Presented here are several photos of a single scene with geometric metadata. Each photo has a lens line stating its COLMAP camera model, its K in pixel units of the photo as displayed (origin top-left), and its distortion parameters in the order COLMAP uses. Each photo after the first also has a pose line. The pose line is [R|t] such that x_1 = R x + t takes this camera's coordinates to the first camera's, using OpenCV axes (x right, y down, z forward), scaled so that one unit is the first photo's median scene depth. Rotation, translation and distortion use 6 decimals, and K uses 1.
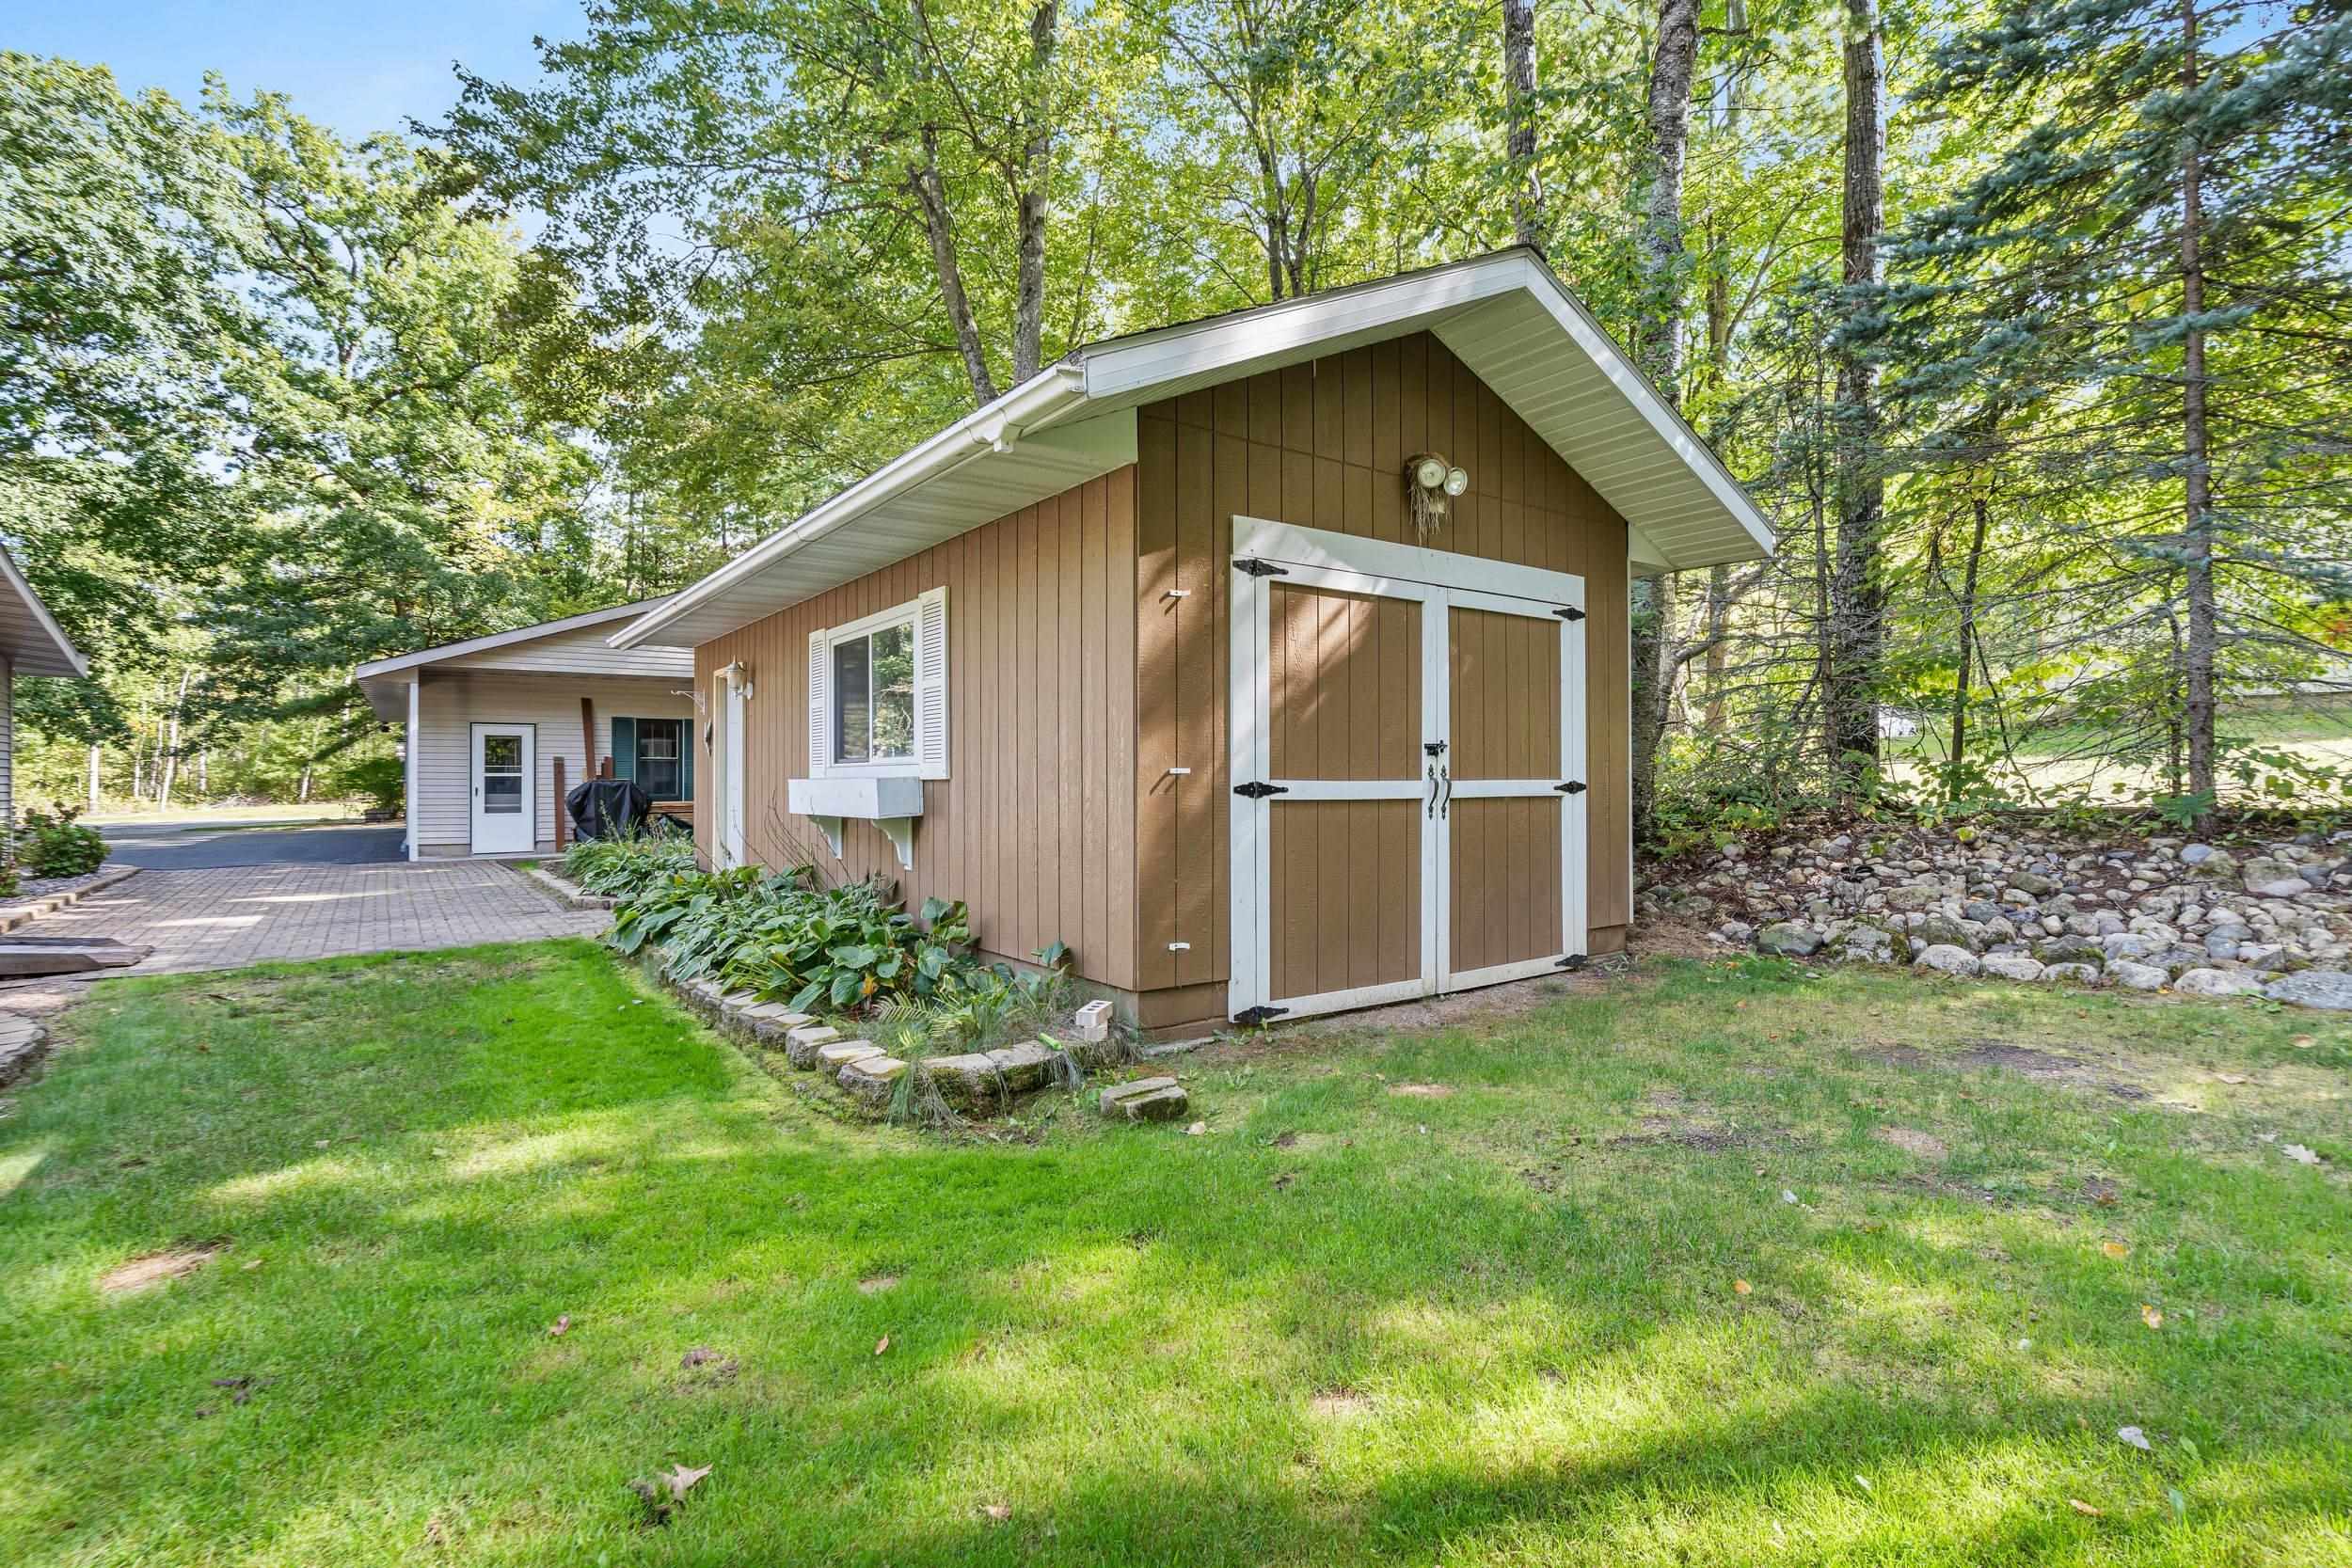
lens RADIAL K [[1083.2, 0, 1160.7], [0, 1083.2, 784.5], [0, 0, 1]] dist [-0.004937, 0.001811]
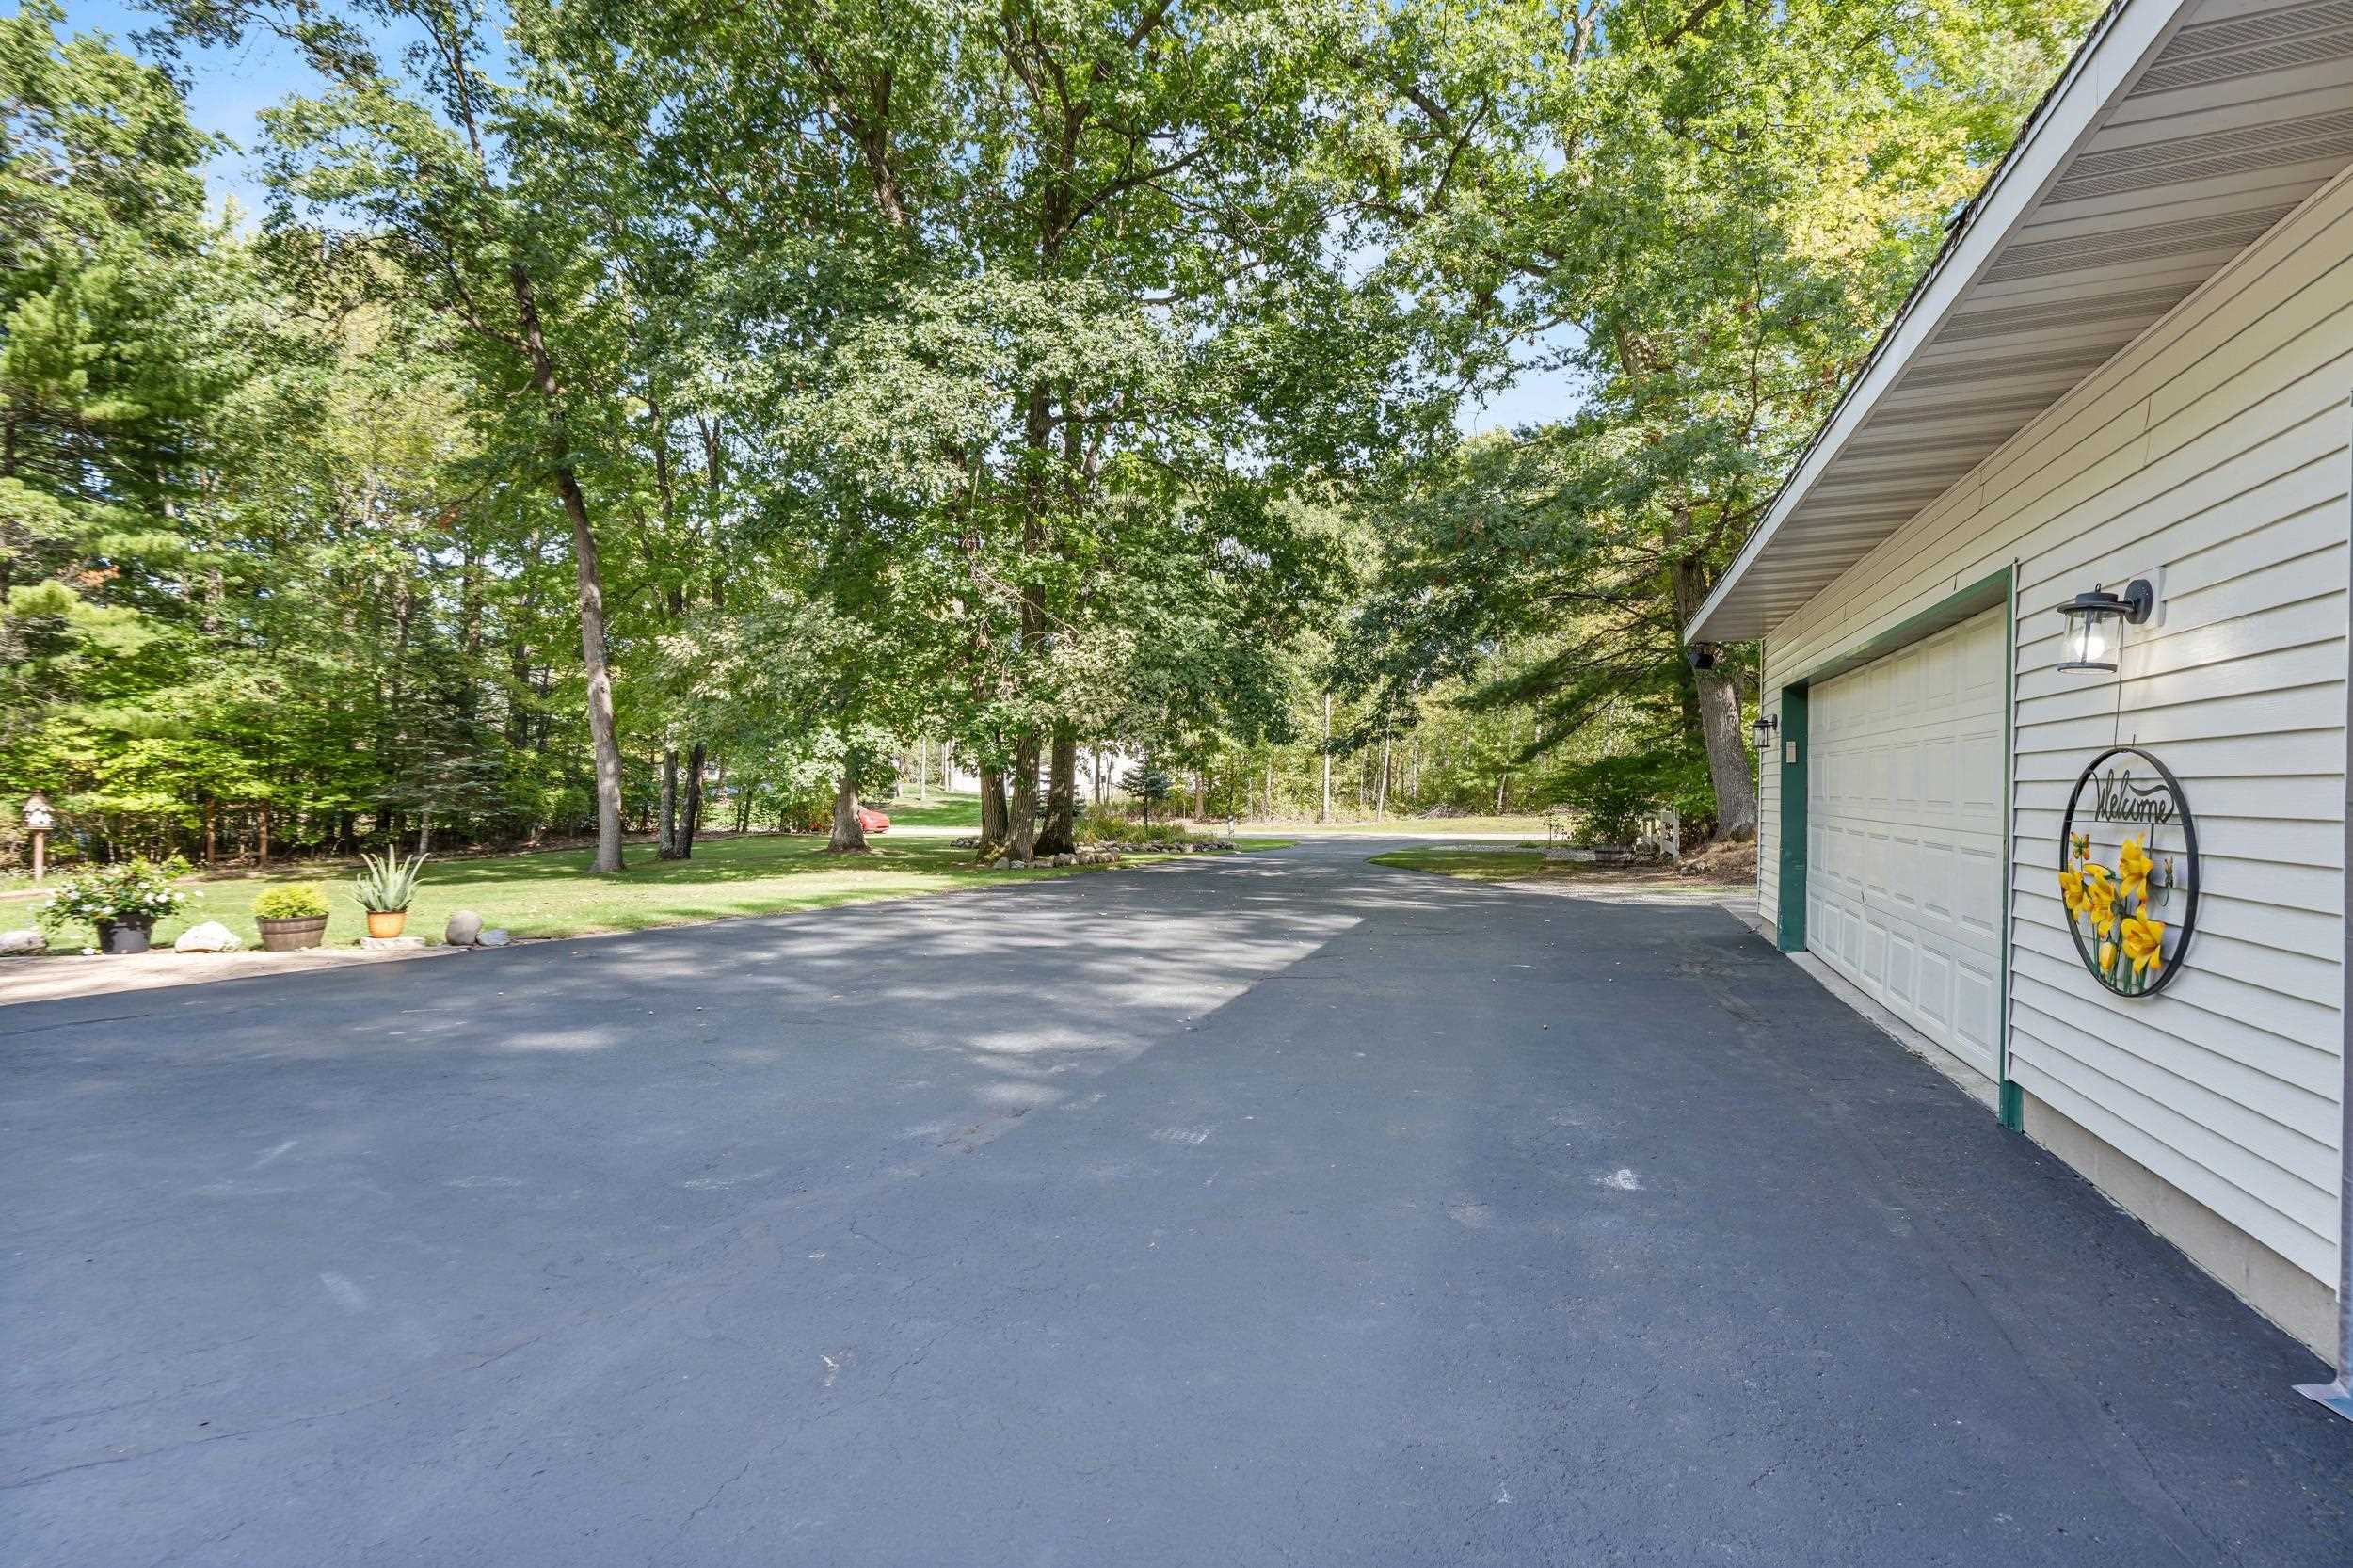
lens RADIAL K [[1083.7, 0, 1162.0], [0, 1083.7, 794.6], [0, 0, 1]] dist [-0.004937, 0.001811]
pose [[0.566393, 0.006790, -0.824107, -0.363484], [-0.005208, 0.999976, 0.004659, -0.003927], [0.824119, 0.001654, 0.566415, 0.448774]]
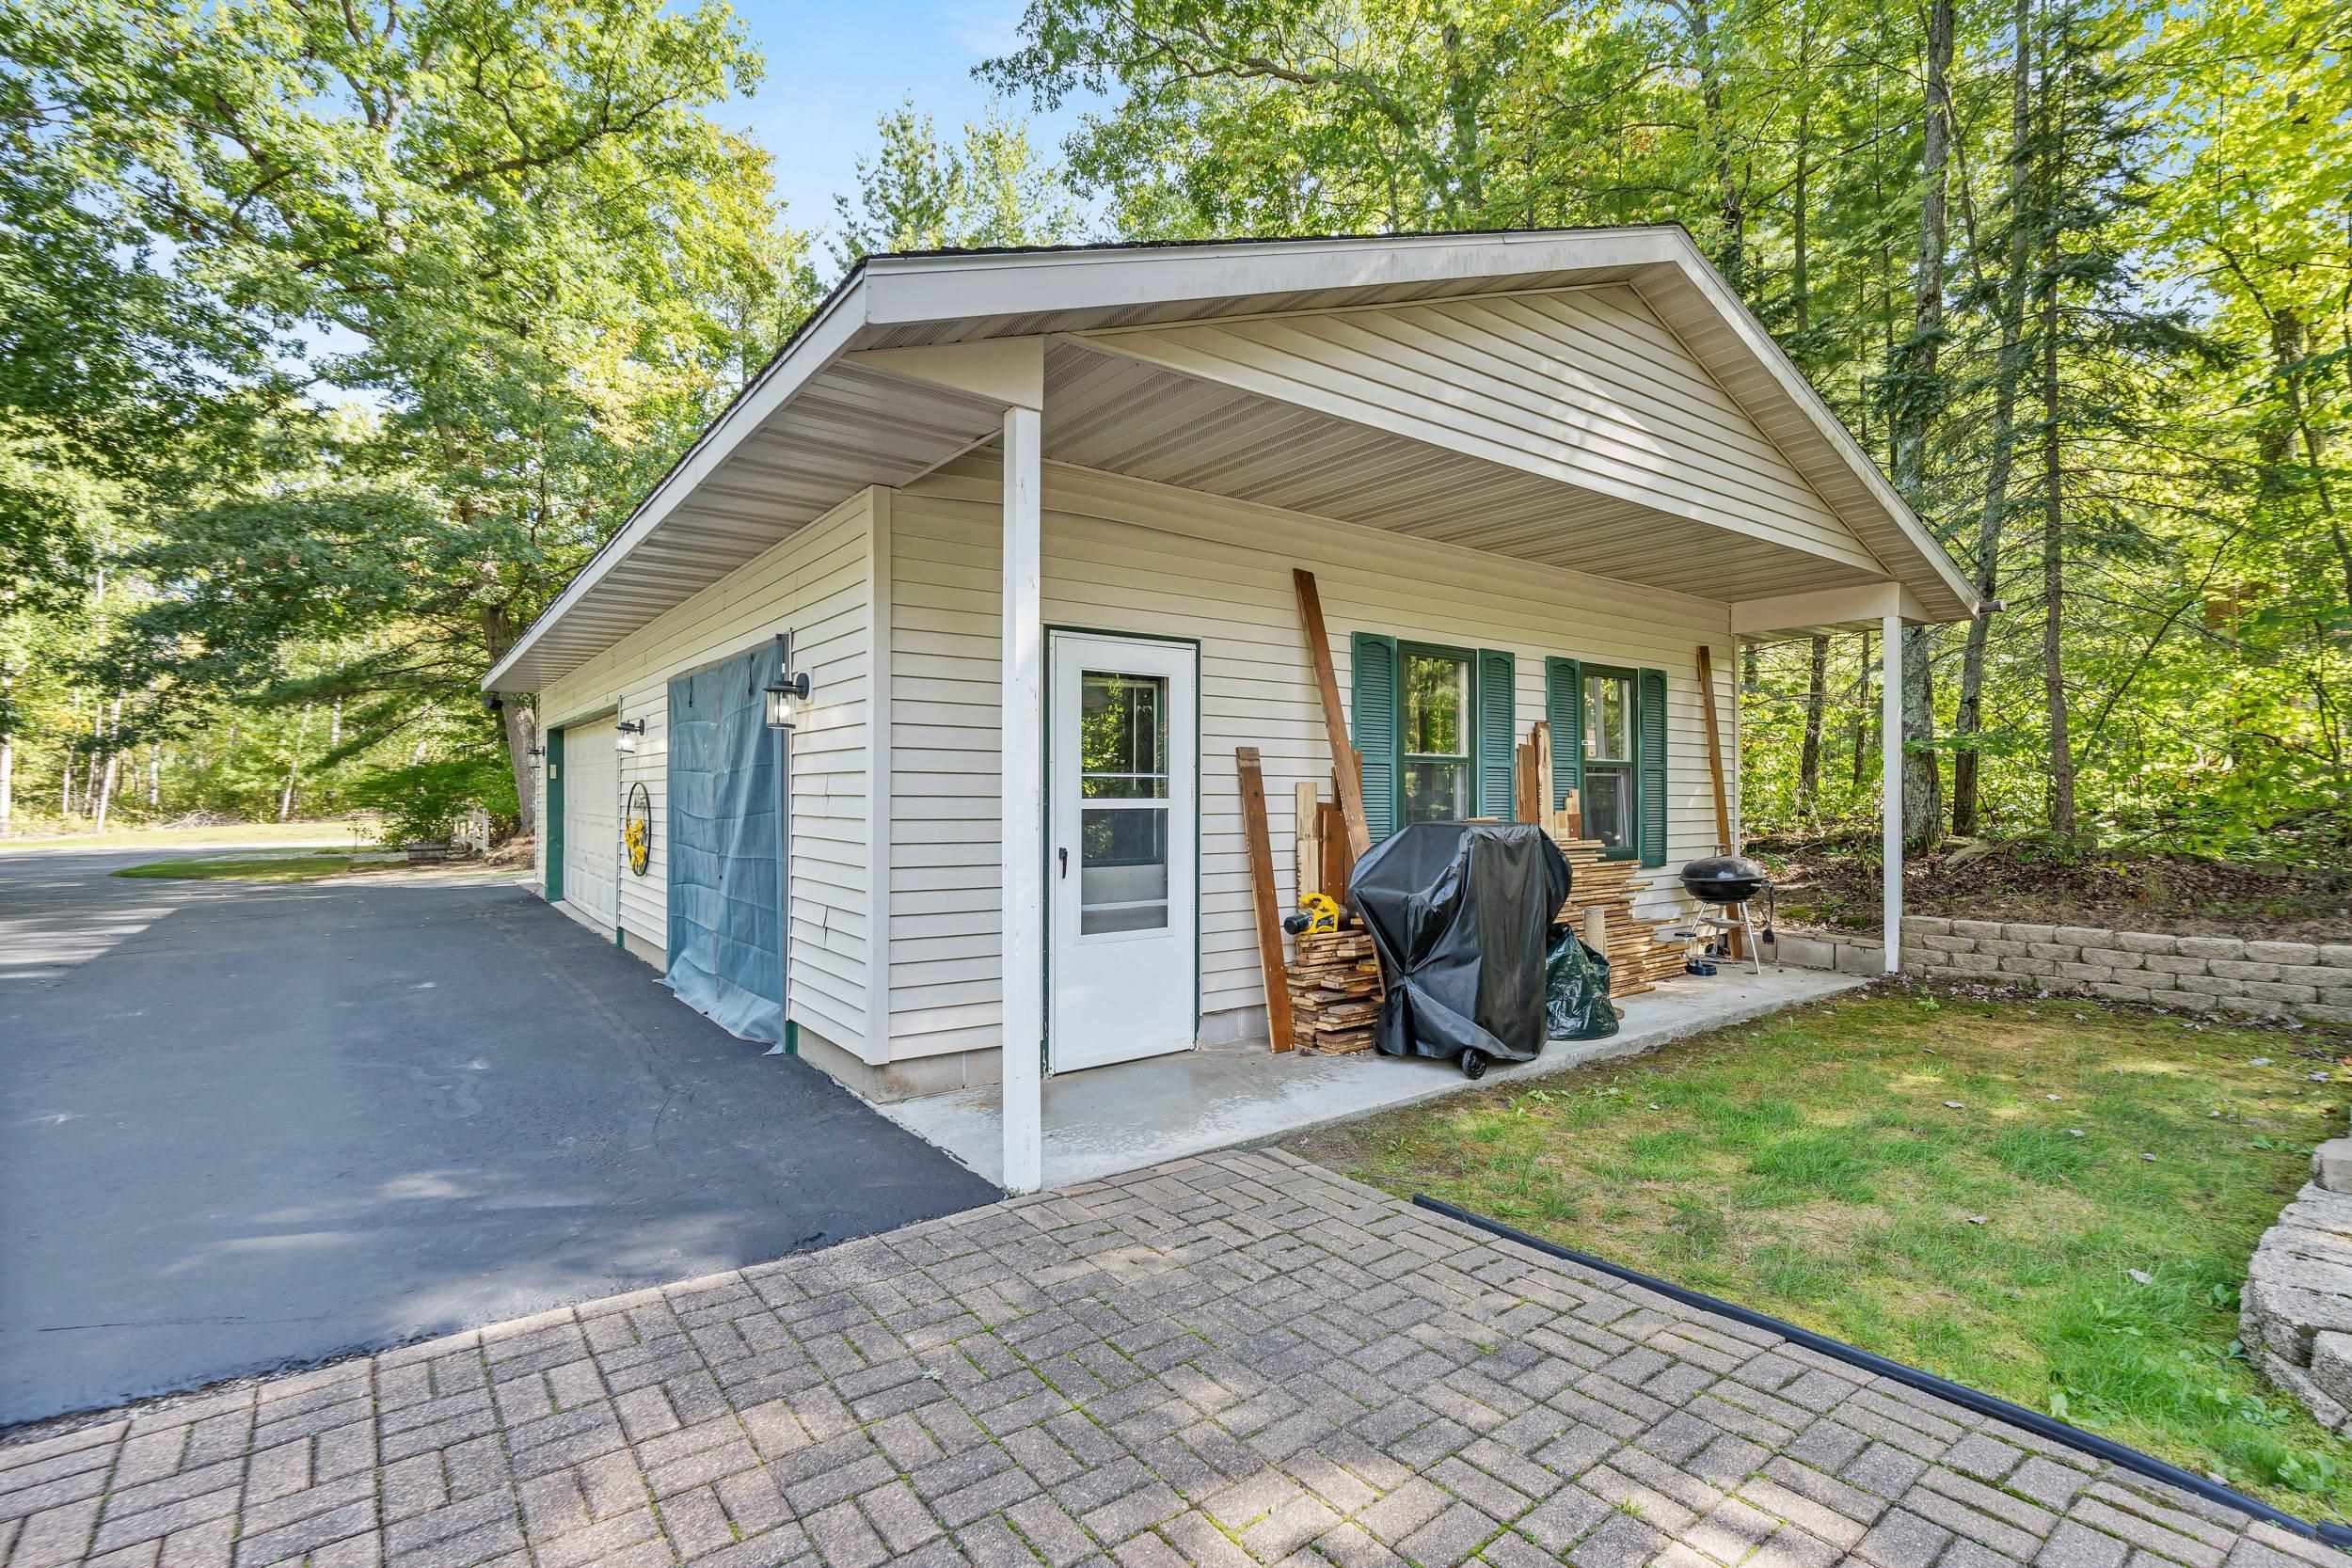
lens RADIAL K [[1083.2, 0, 1168.2], [0, 1083.2, 798.0], [0, 0, 1]] dist [-0.004937, 0.001811]
pose [[0.999657, 0.004143, 0.025876, -0.282284], [-0.004150, 0.999991, 0.000190, -0.004905], [-0.025875, -0.000298, 0.999665, 0.325751]]
